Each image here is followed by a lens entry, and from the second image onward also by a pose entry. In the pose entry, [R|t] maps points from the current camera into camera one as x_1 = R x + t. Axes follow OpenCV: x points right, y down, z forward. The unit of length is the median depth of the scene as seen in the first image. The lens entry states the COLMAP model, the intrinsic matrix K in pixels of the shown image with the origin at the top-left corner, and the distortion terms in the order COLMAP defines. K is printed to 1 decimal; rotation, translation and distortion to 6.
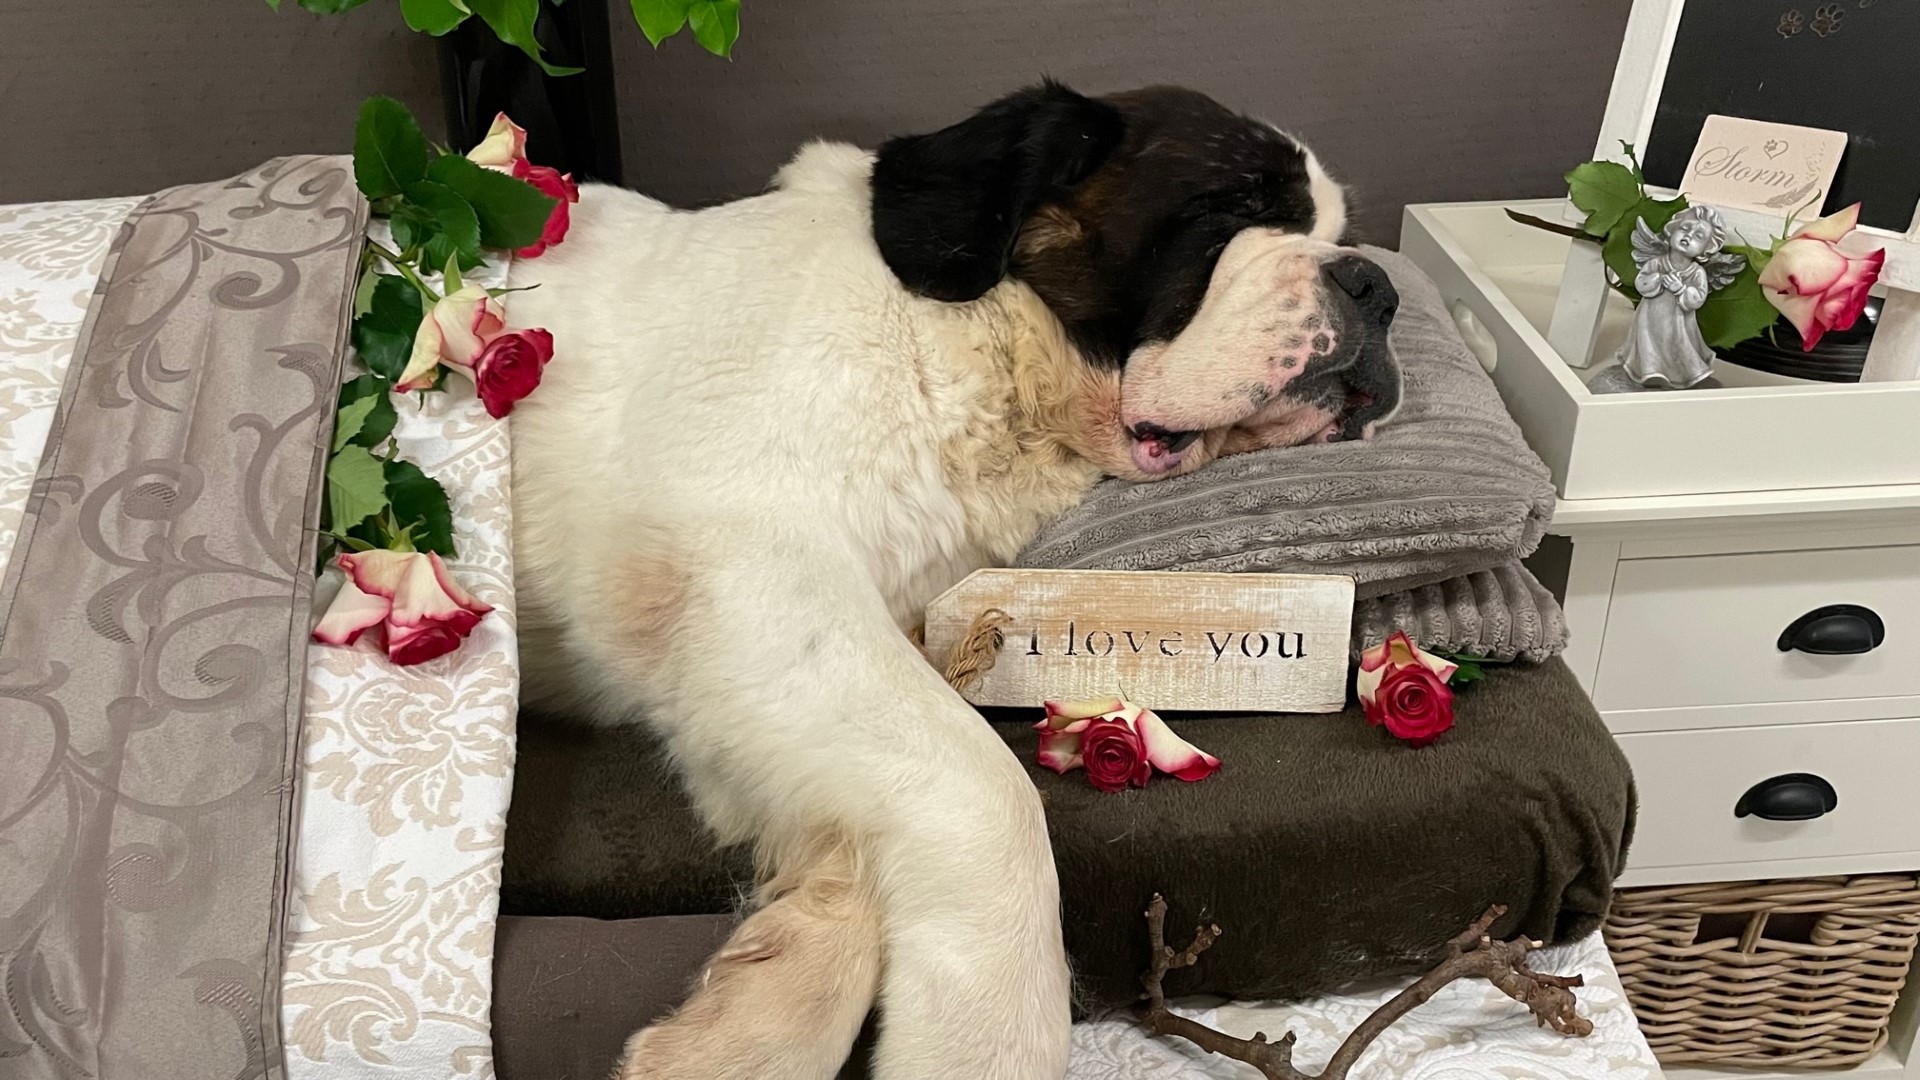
lens RADIAL K [[1742.9, 0, 960.0], [0, 1742.9, 540.0], [0, 0, 1]] dist [0.175840, -0.269820]
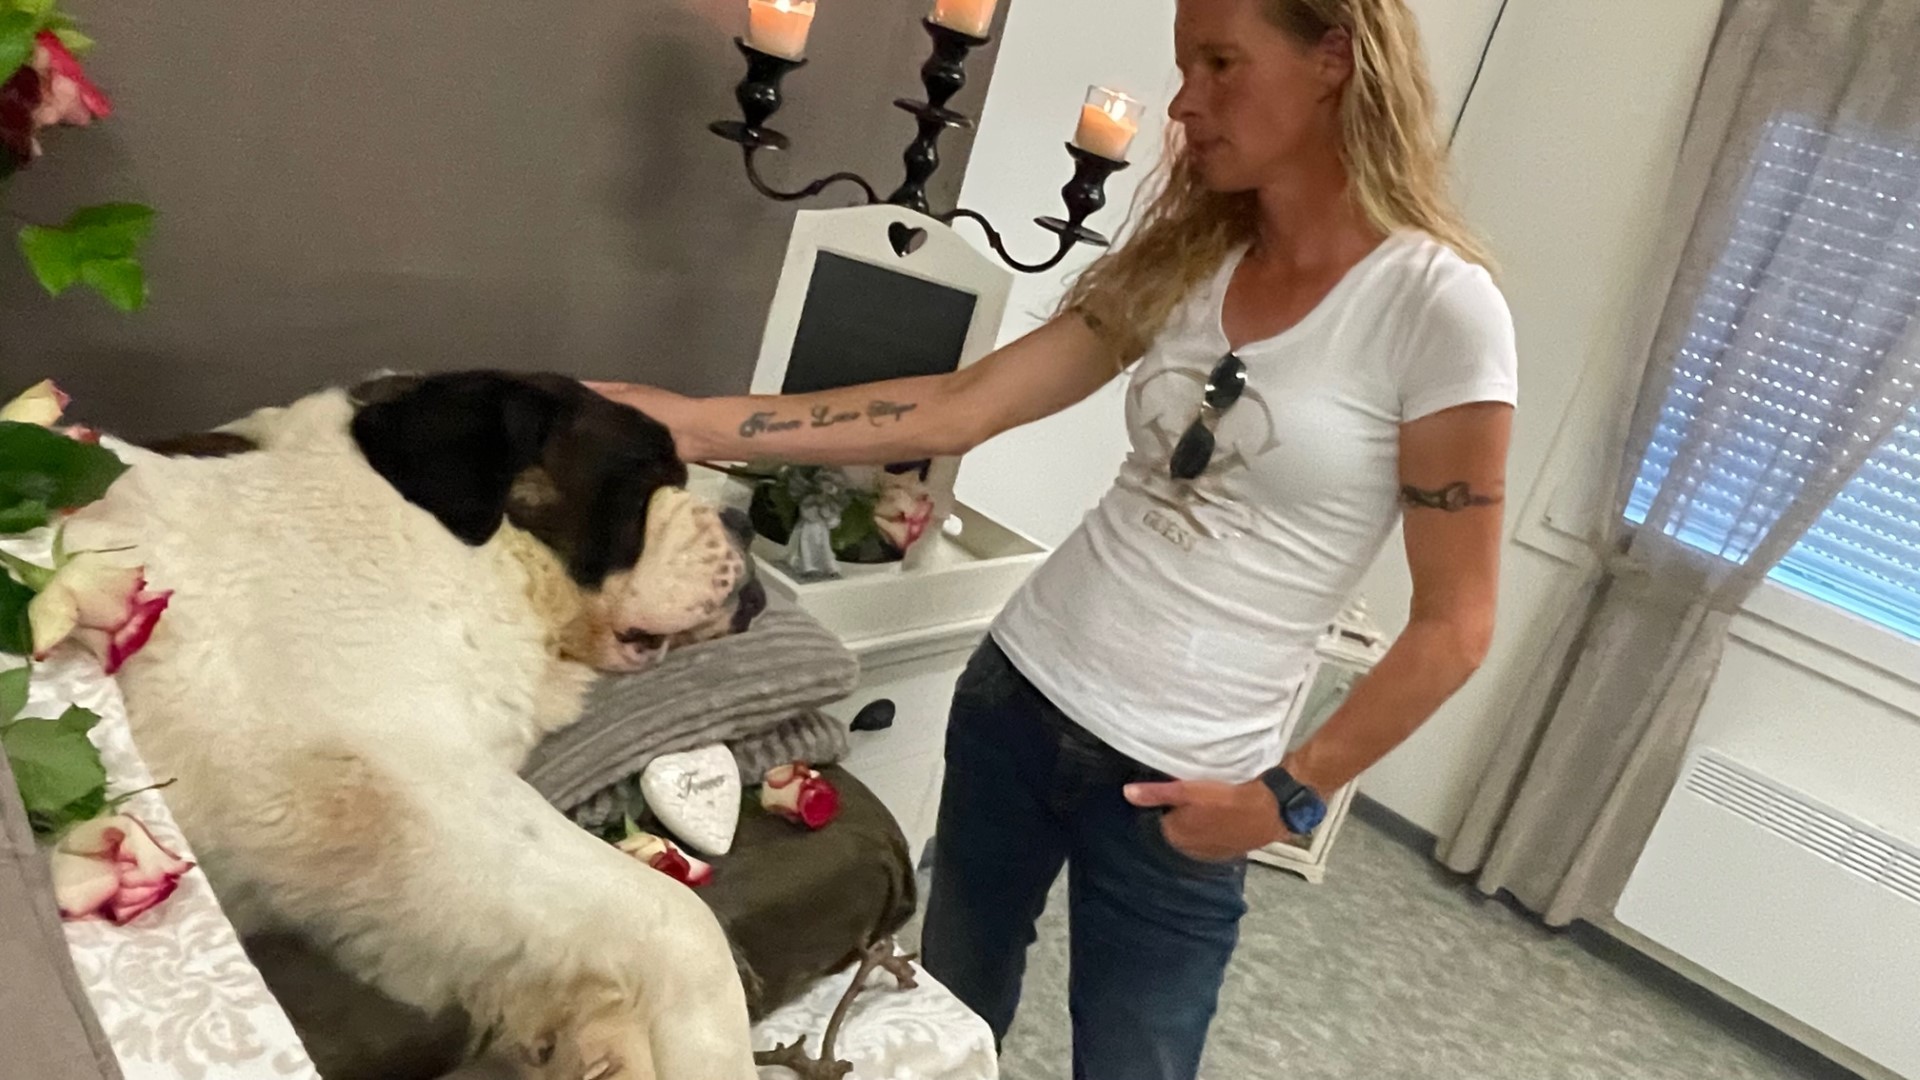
lens RADIAL K [[1486.8, 0, 952.8], [0, 1486.8, 533.4], [0, 0, 1]] dist [0.024964, 0.003331]
pose [[0.668073, -0.030543, 0.743468, -0.604660], [0.074327, 0.996899, -0.025835, -0.095590], [-0.740374, 0.072519, 0.668272, 0.024488]]
